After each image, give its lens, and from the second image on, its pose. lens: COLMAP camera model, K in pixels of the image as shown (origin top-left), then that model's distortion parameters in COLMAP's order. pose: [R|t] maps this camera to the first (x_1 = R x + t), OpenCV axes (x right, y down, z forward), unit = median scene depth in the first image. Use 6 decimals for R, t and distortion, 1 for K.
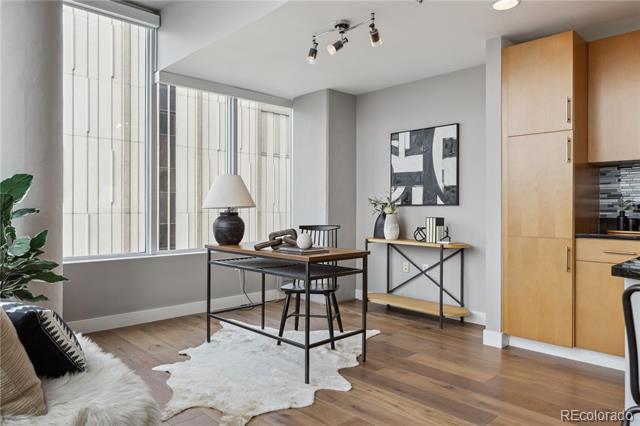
lens RADIAL K [[445.2, 0, 319.7], [0, 445.2, 208.1], [0, 0, 1]] dist [-0.001730, -0.000775]
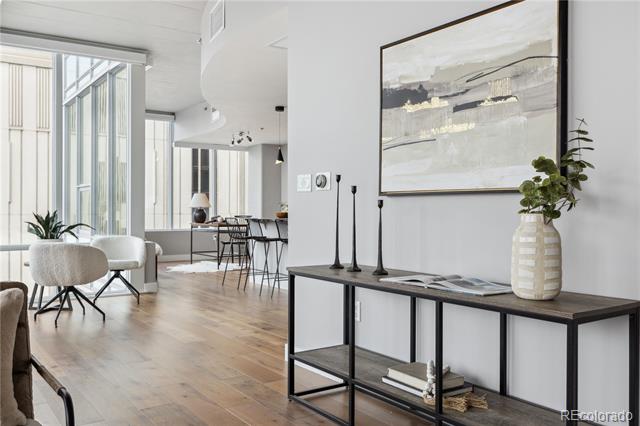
lens RADIAL K [[564.6, 0, 318.9], [0, 564.6, 211.1], [0, 0, 1]] dist [-0.003541, -0.000817]
pose [[0.988594, 0.003705, -0.150557, 0.778540], [-0.005410, 0.999926, -0.010918, 0.043956], [0.150505, 0.011608, 0.988541, -1.655512]]
